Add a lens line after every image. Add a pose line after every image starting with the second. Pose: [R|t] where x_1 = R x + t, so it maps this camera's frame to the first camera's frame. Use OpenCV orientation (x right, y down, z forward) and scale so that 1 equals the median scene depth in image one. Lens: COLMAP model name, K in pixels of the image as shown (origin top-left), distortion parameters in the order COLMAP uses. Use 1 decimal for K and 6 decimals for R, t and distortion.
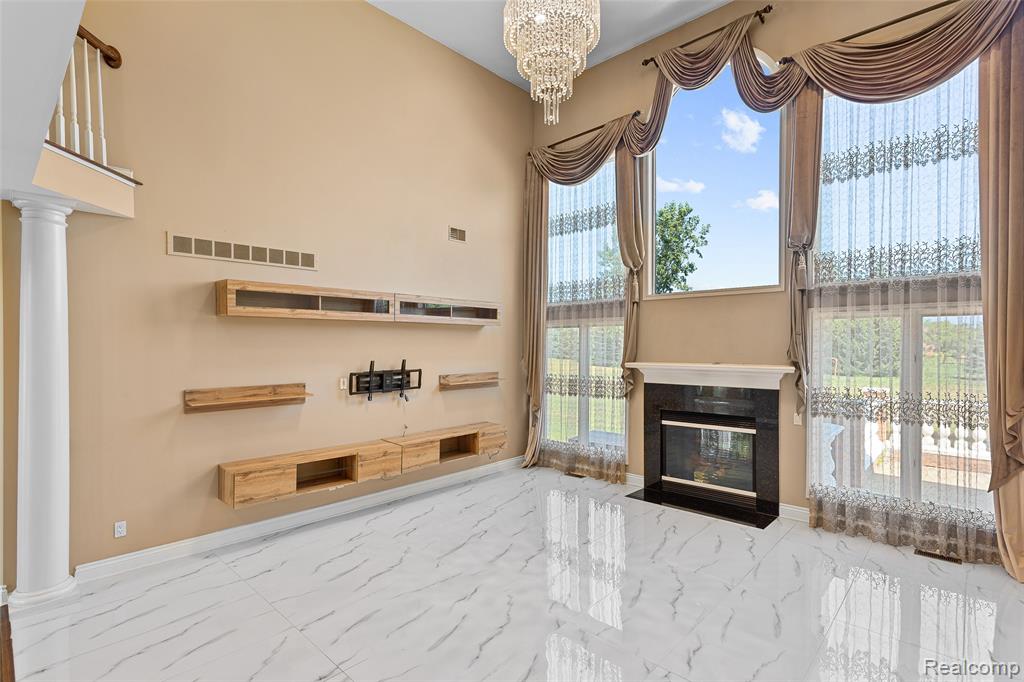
lens RADIAL K [[494.4, 0, 508.4], [0, 494.4, 347.3], [0, 0, 1]] dist [0.002483, 0.000153]
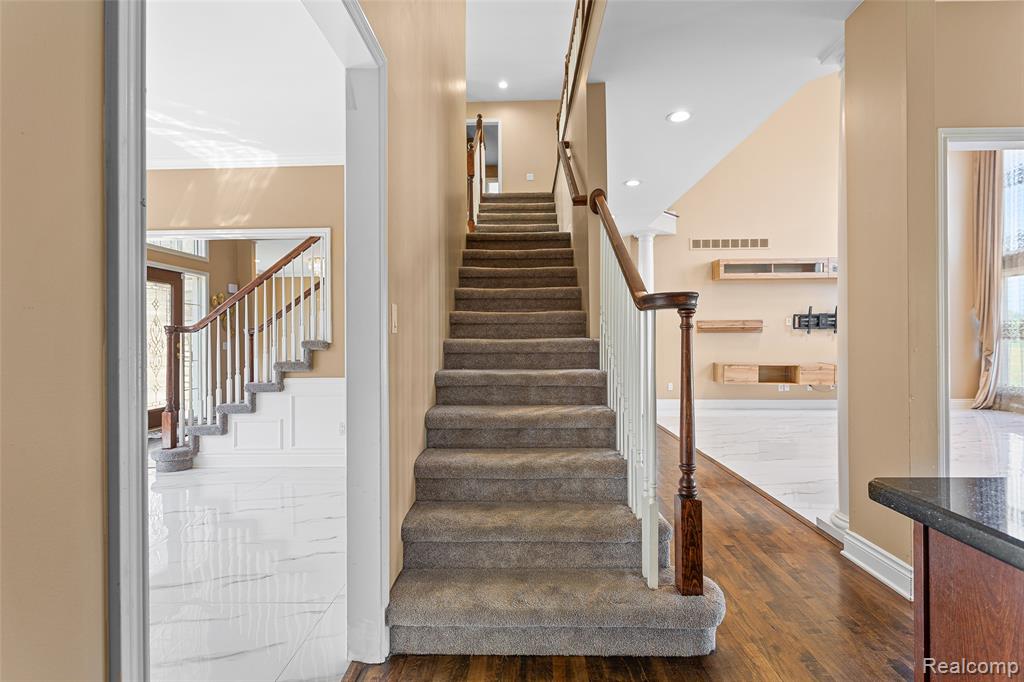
lens RADIAL K [[494.4, 0, 503.5], [0, 494.4, 340.7], [0, 0, 1]] dist [0.002483, 0.000153]
pose [[0.666134, -0.003333, -0.745824, 0.207811], [0.000830, 0.999993, -0.003728, 0.133925], [0.745831, 0.001865, 0.666132, -0.640998]]
